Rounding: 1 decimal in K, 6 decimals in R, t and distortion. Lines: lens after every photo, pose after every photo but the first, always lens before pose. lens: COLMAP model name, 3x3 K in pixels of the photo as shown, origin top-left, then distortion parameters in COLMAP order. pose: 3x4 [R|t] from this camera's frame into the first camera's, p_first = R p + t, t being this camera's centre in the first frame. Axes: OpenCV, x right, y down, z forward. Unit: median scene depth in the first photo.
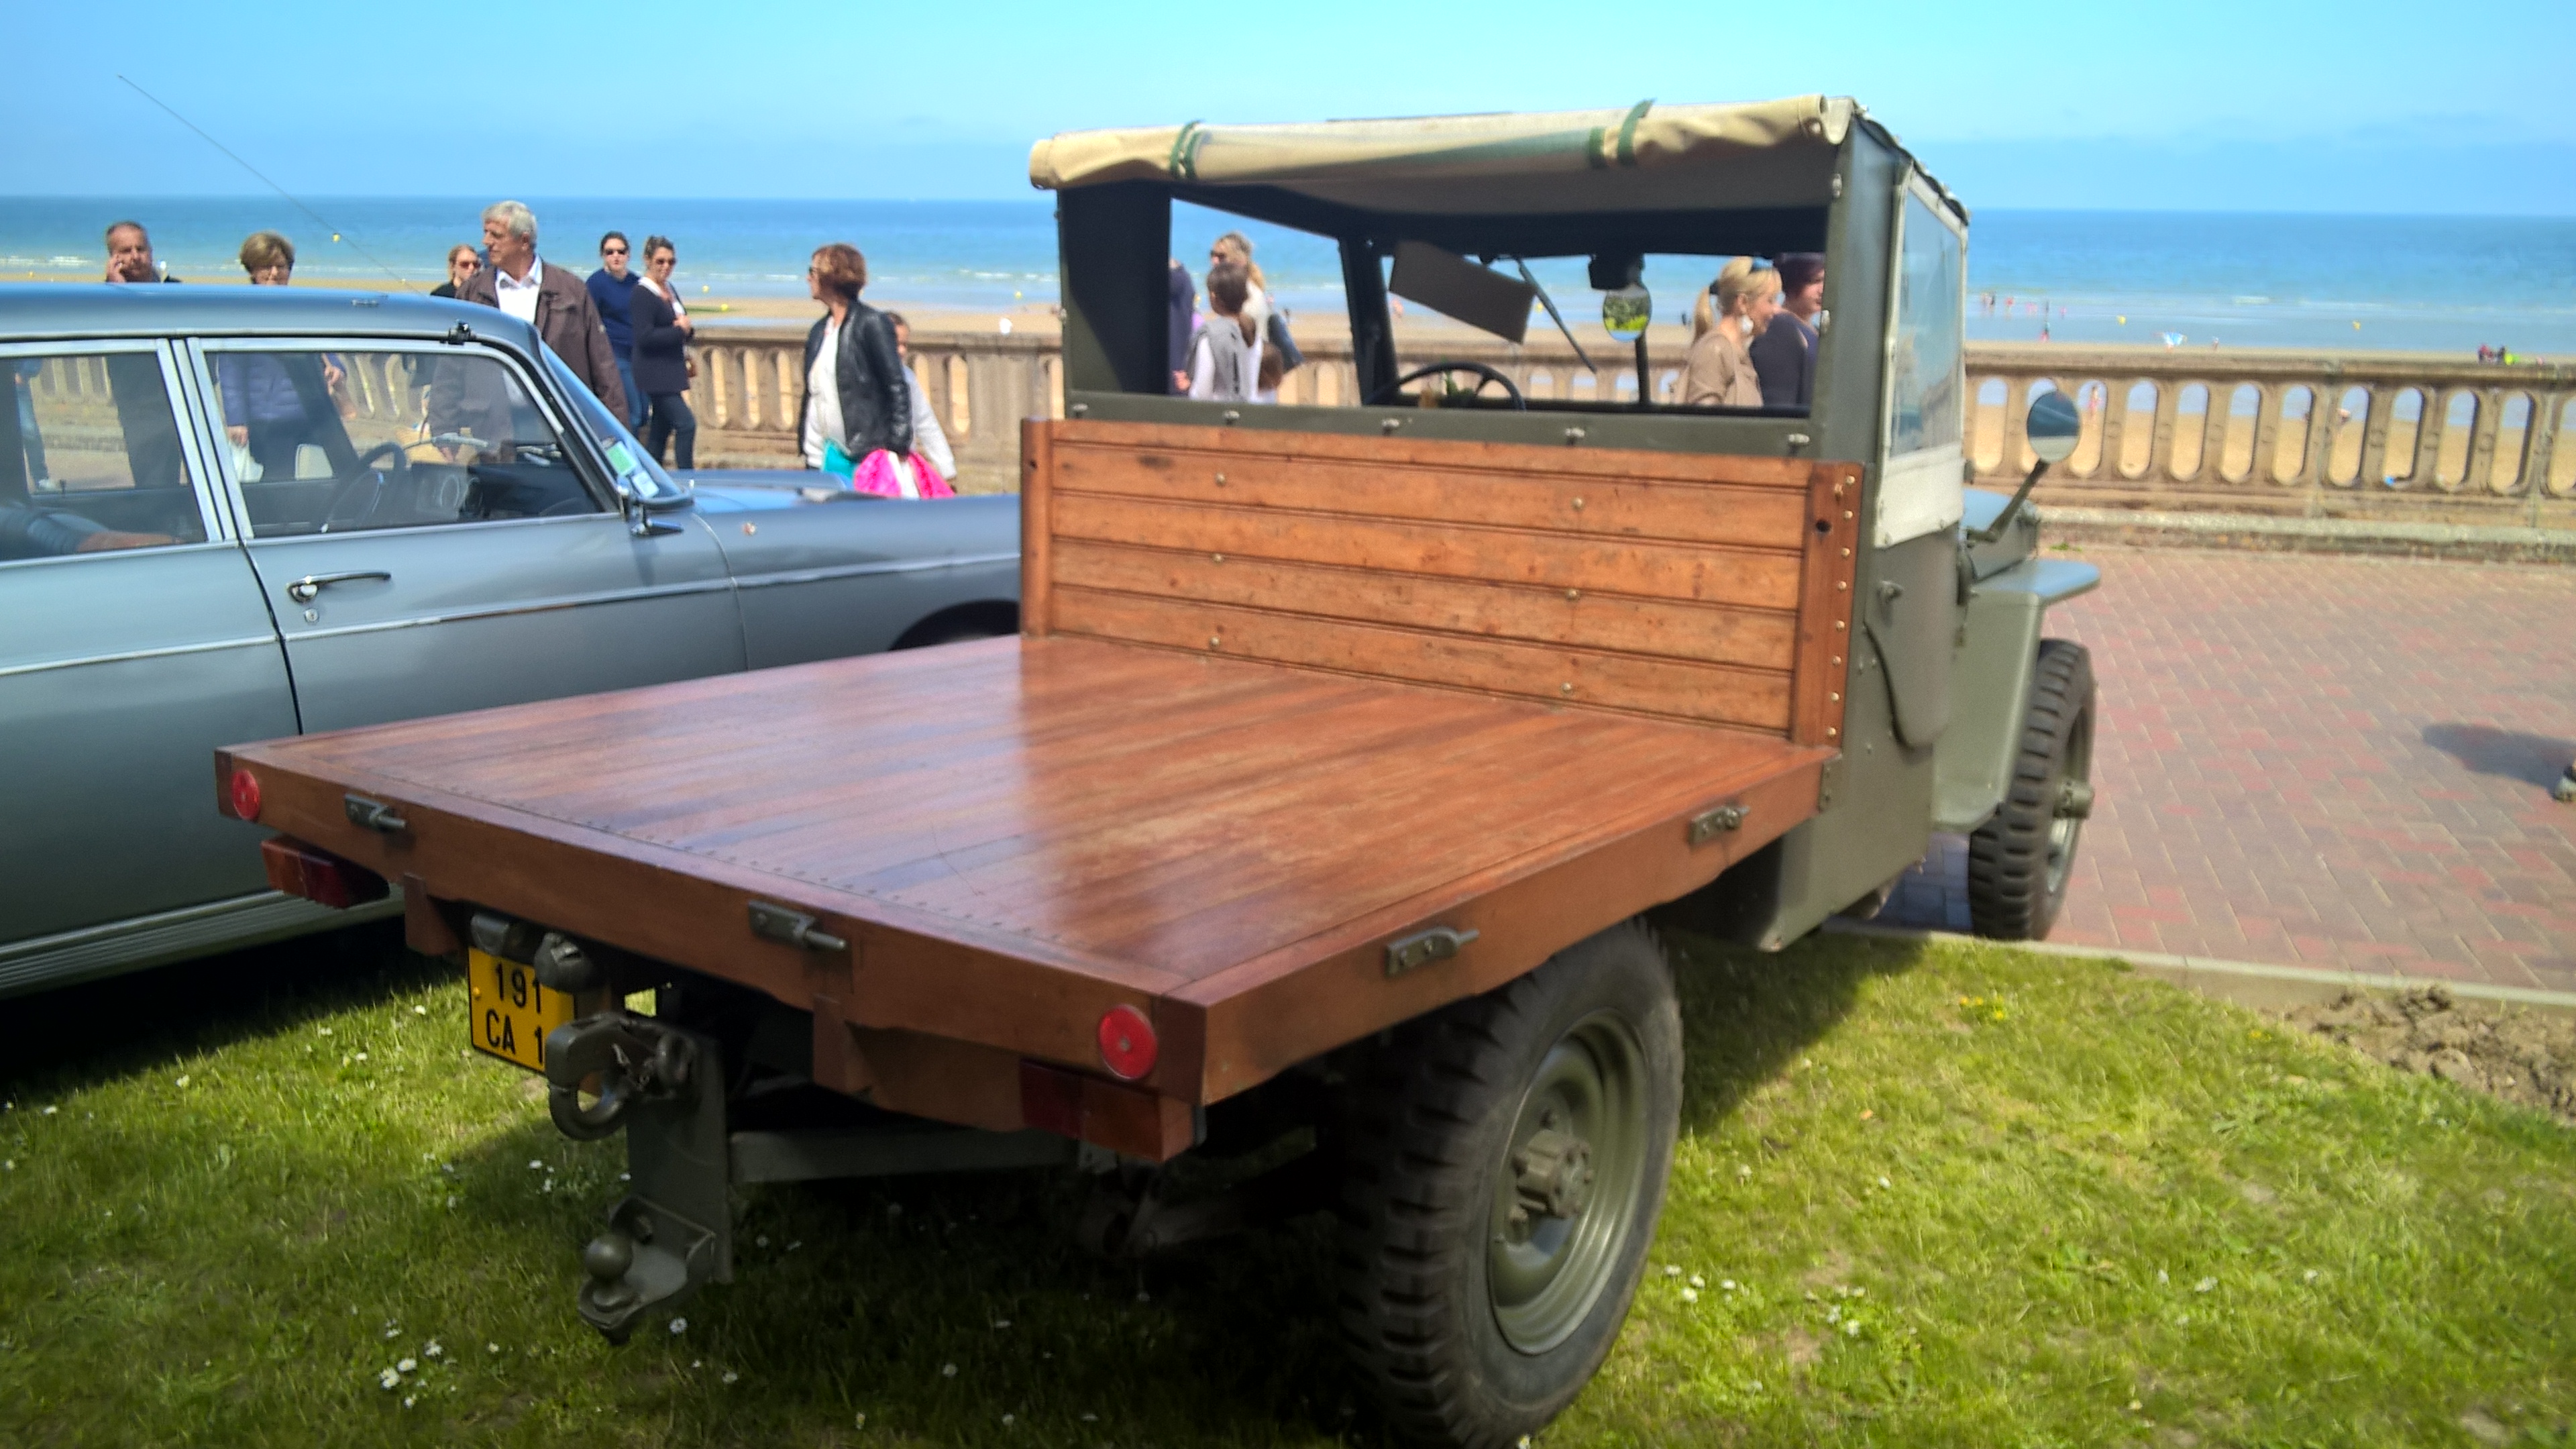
lens RADIAL K [[1851.1, 0, 1282.9], [0, 1851.1, 728.1], [0, 0, 1]] dist [-0.004647, -0.000909]
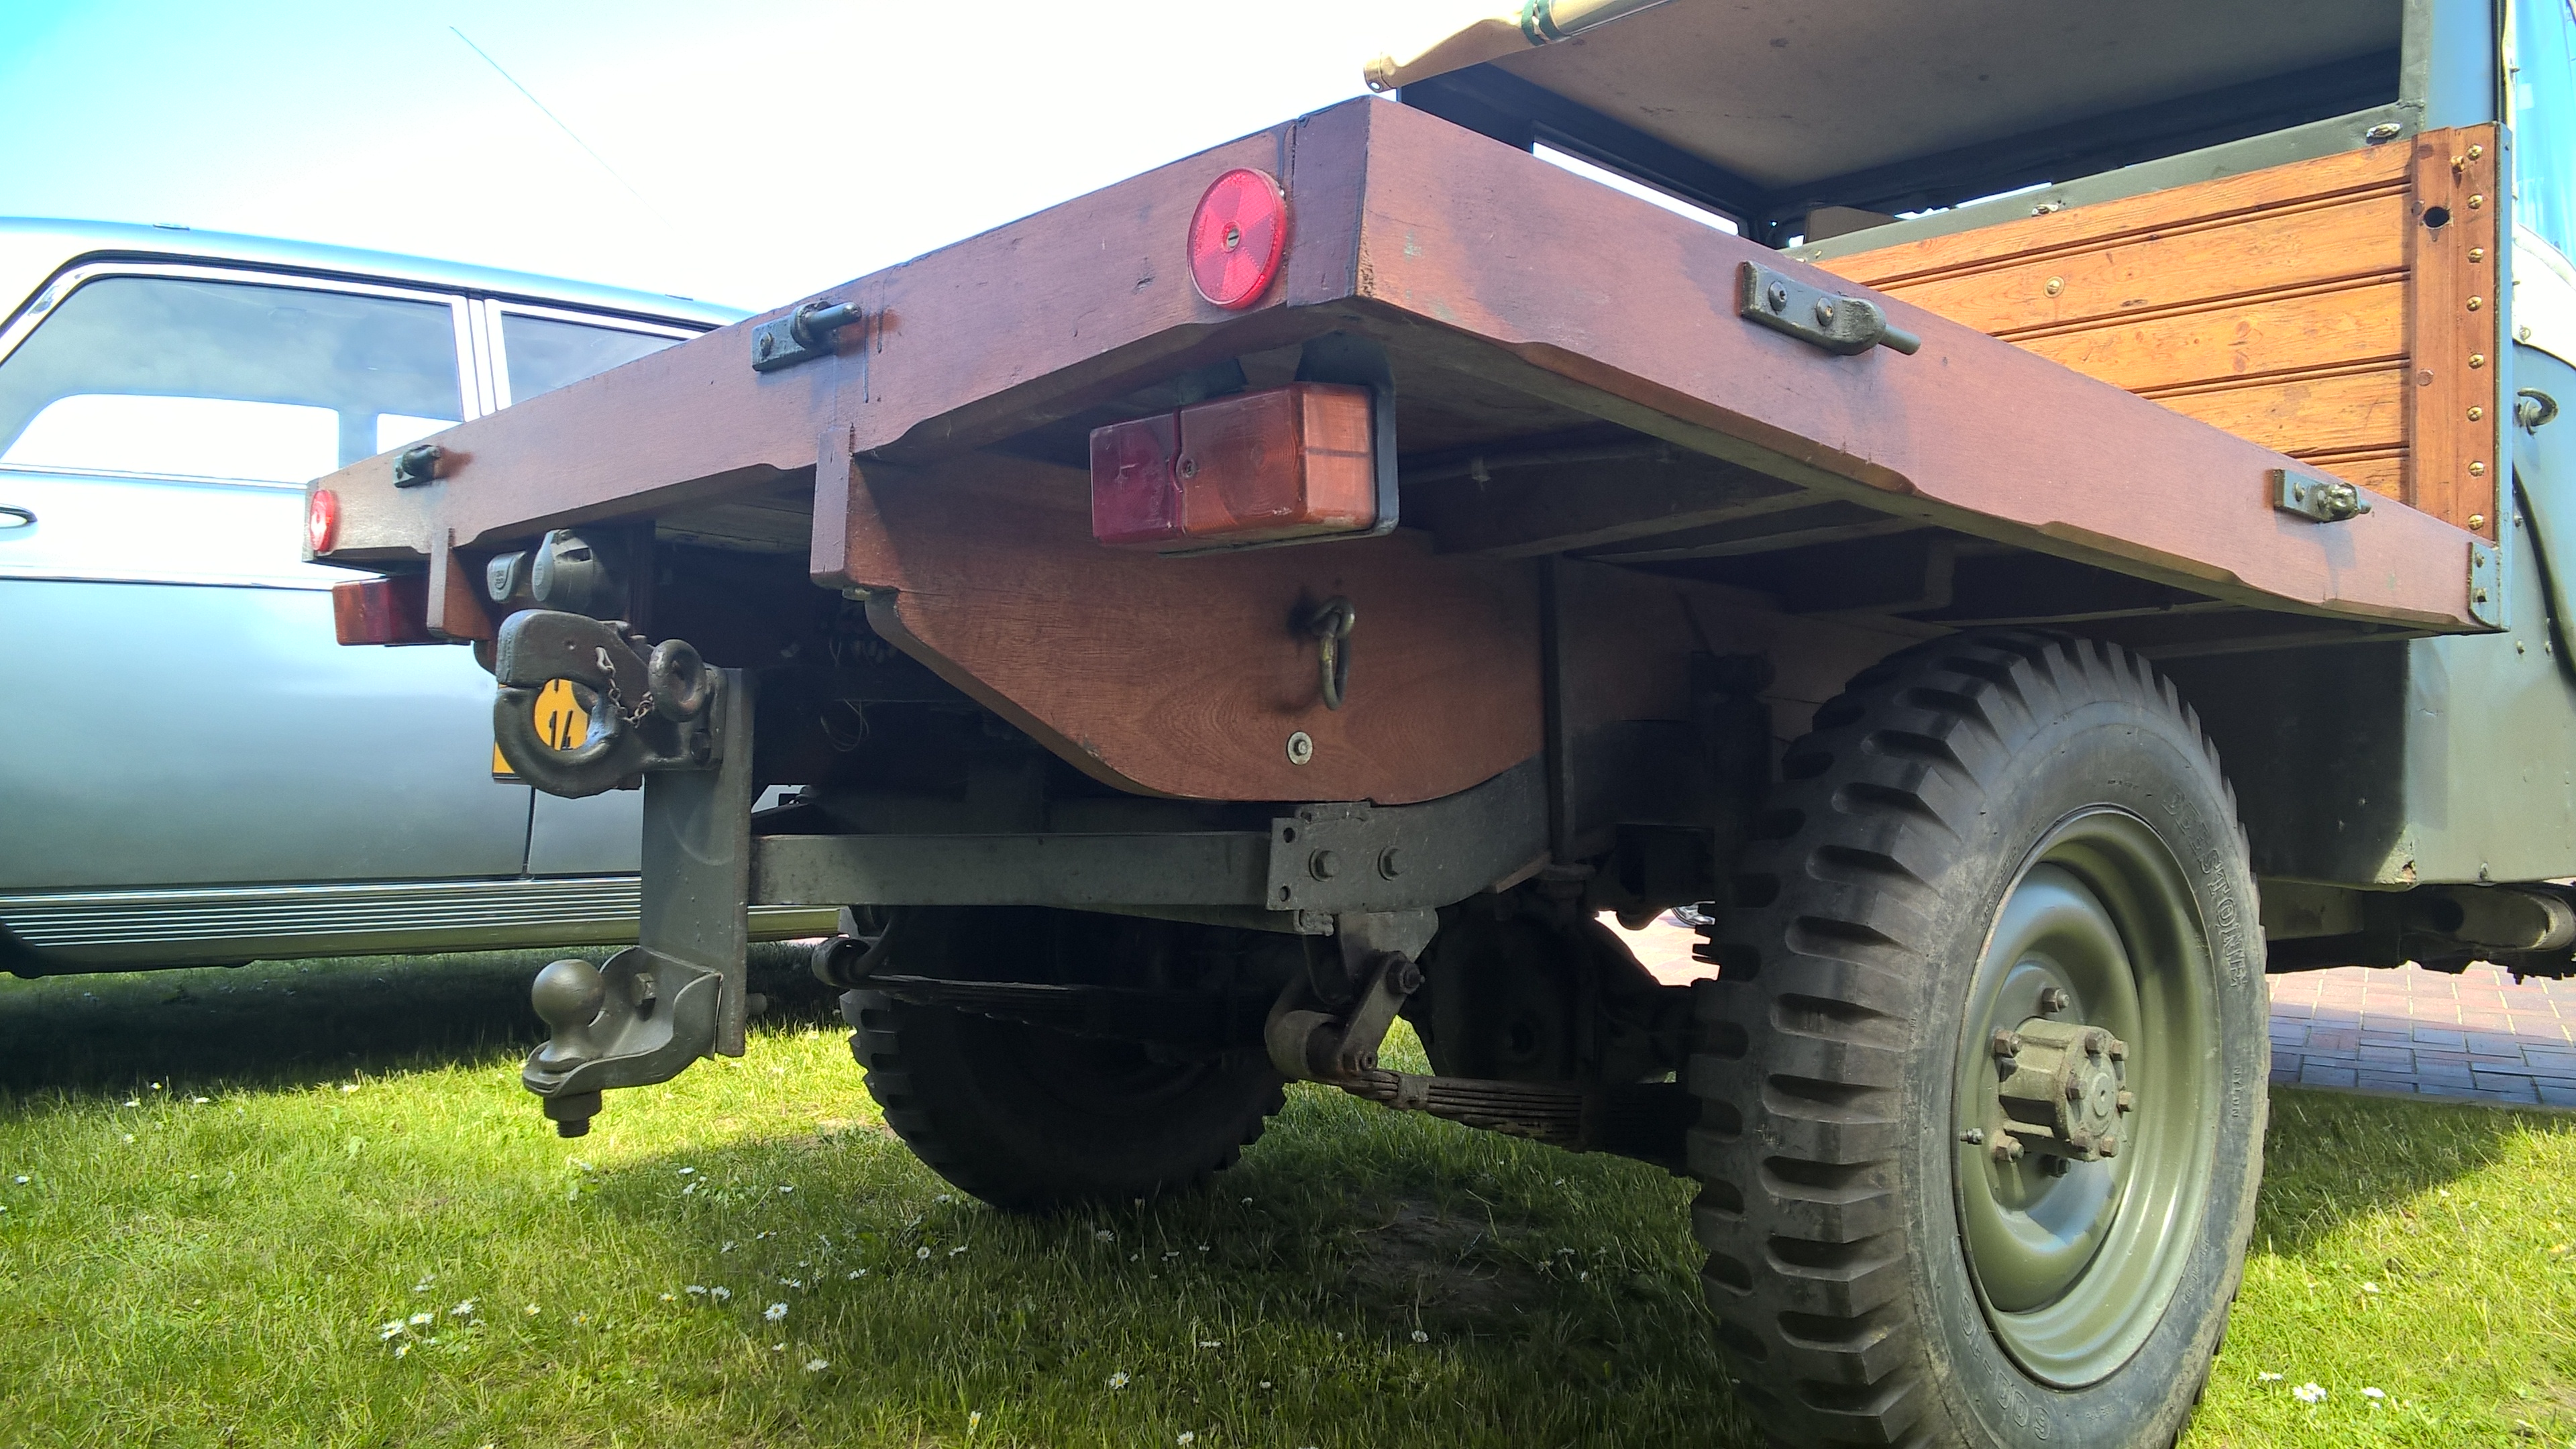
lens RADIAL K [[1851.1, 0, 1294.4], [0, 1851.1, 722.2], [0, 0, 1]] dist [-0.004647, -0.000909]
pose [[0.975106, -0.001437, -0.221737, 0.032821], [-0.049586, 0.973242, -0.224368, 0.269134], [0.216126, 0.229777, 0.948943, 0.328060]]
